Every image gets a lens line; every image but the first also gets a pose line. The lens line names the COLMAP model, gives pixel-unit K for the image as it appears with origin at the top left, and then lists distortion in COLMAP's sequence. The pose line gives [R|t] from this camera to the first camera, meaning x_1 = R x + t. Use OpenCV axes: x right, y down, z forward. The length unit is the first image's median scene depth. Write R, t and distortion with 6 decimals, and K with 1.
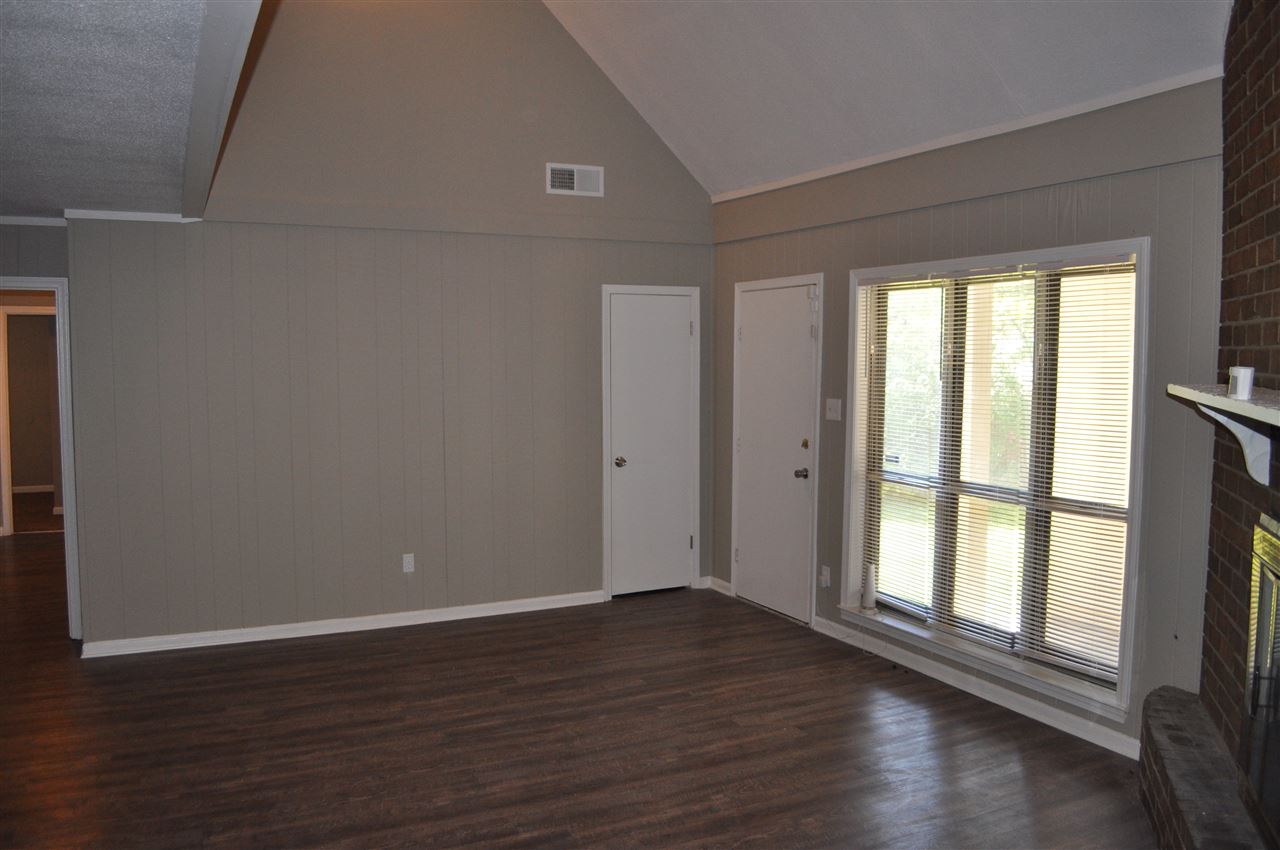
lens RADIAL K [[1012.4, 0, 640.0], [0, 1012.4, 425.0], [0, 0, 1]] dist [-0.085301, 0.008898]
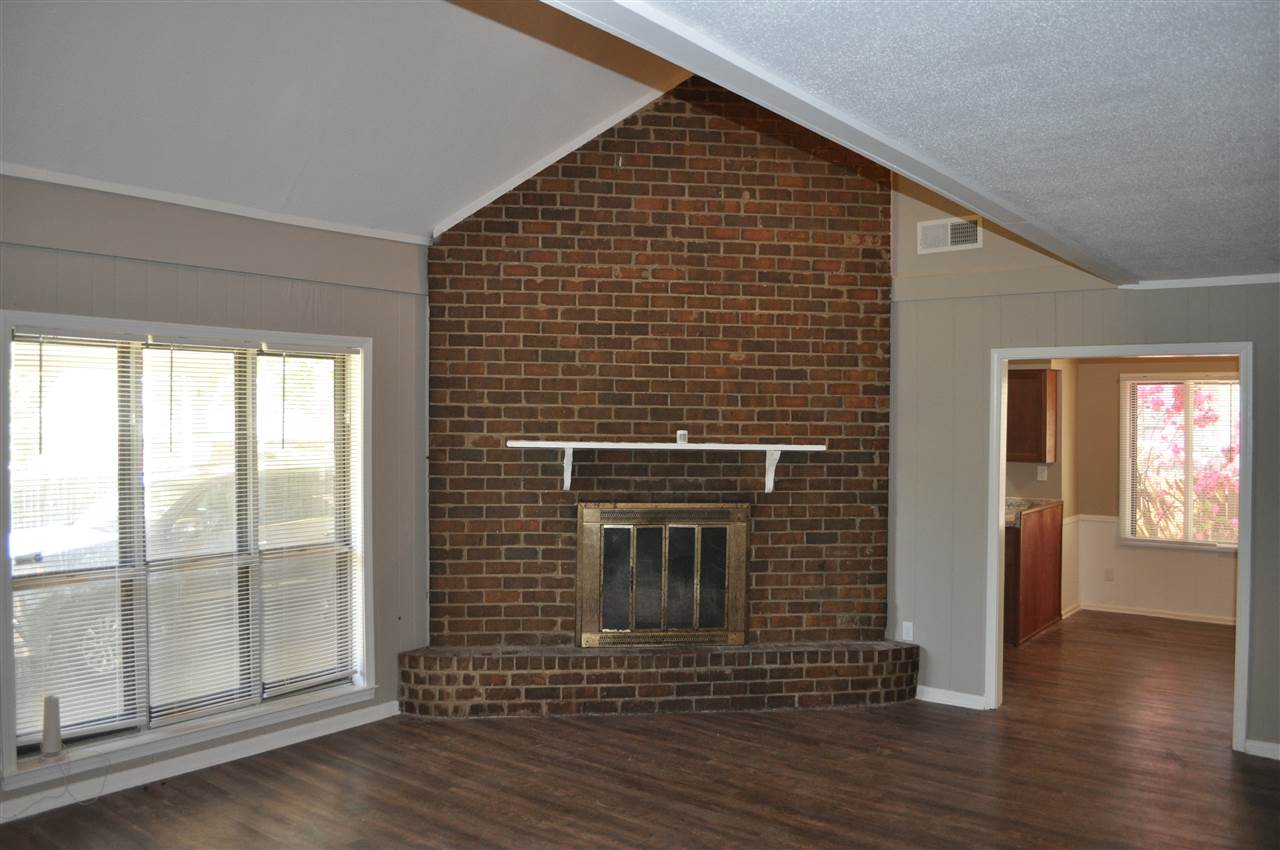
lens RADIAL K [[1012.4, 0, 640.0], [0, 1012.4, 425.0], [0, 0, 1]] dist [-0.085301, 0.008898]
pose [[-0.458210, -0.009930, 0.888788, -0.775134], [0.055646, 0.997656, 0.039834, -0.089341], [-0.887100, 0.067710, -0.456583, 1.125387]]
